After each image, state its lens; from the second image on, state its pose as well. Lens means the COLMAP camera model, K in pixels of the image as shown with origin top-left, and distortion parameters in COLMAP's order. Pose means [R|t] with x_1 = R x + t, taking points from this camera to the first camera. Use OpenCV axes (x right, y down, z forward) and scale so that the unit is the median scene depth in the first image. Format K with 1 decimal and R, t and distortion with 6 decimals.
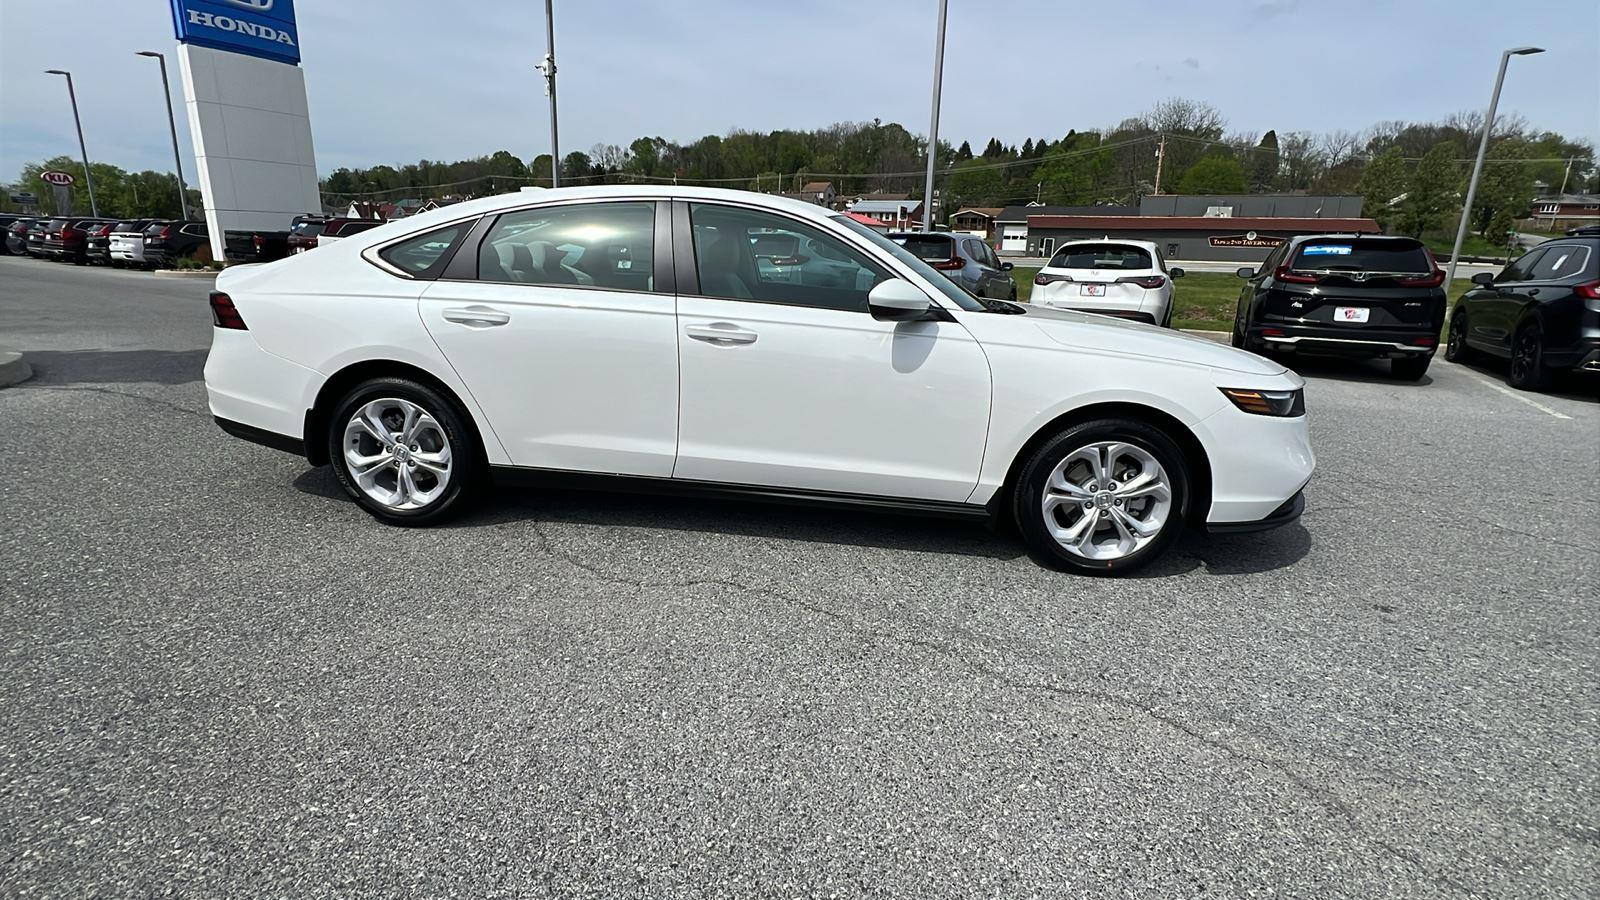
lens RADIAL K [[729.7, 0, 796.1], [0, 729.7, 447.1], [0, 0, 1]] dist [-0.002722, 0.000146]
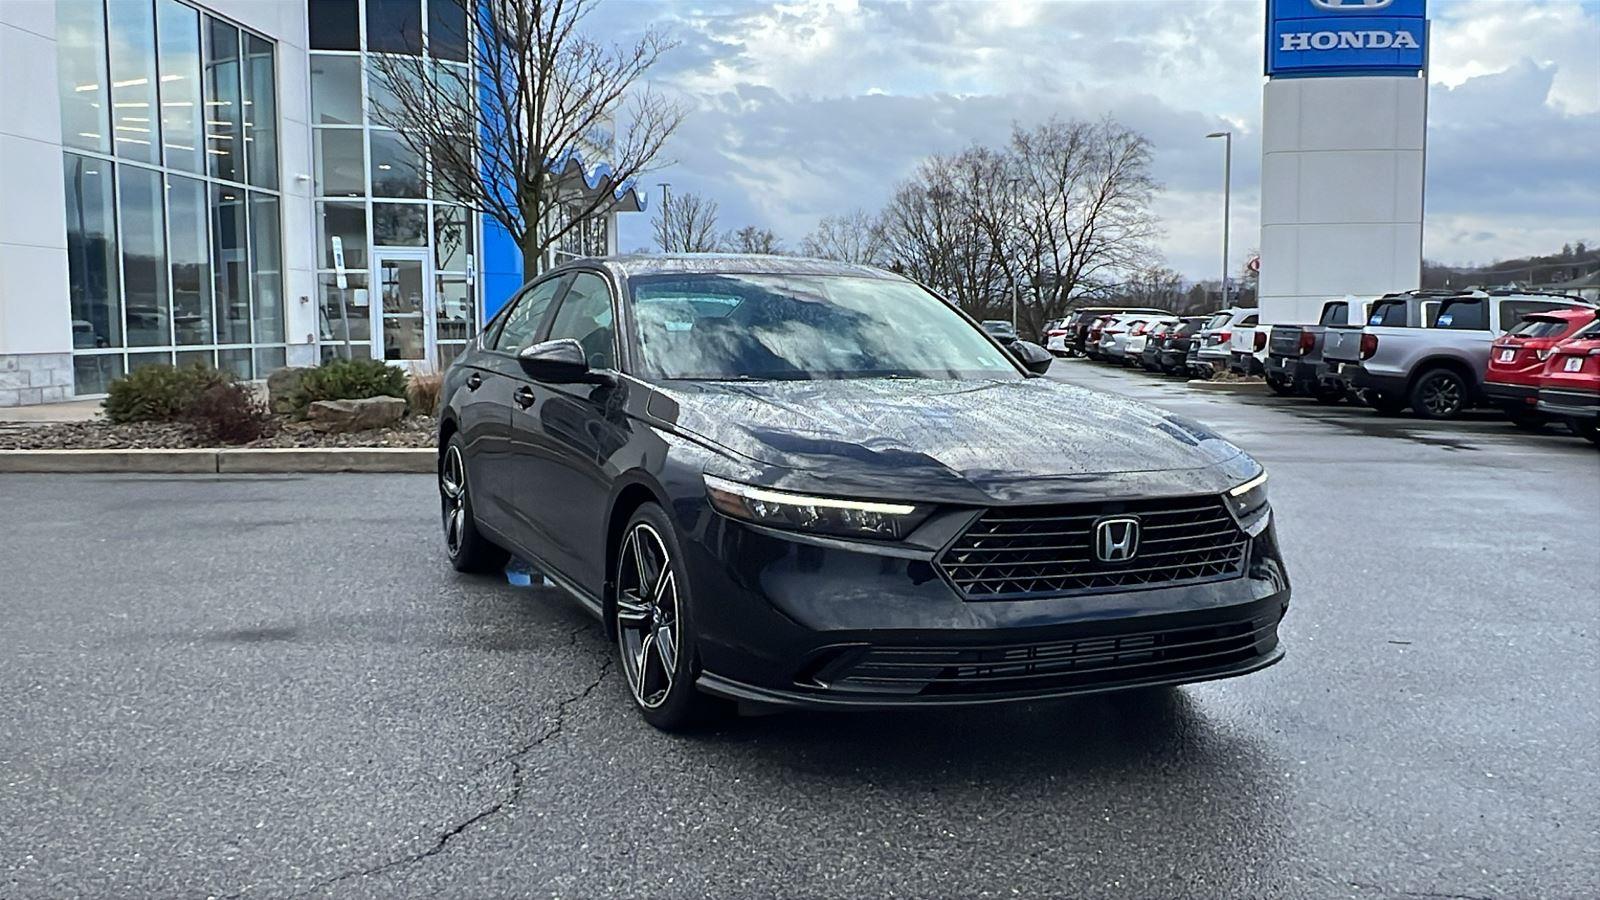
lens RADIAL K [[1382.7, 0, 794.9], [0, 1382.7, 452.9], [0, 0, 1]] dist [0.001199, -0.005359]
pose [[0.450330, 0.049252, -0.891503, 0.206874], [-0.220271, 0.973744, -0.057471, -0.003027], [0.865265, 0.222253, 0.449355, 0.044653]]
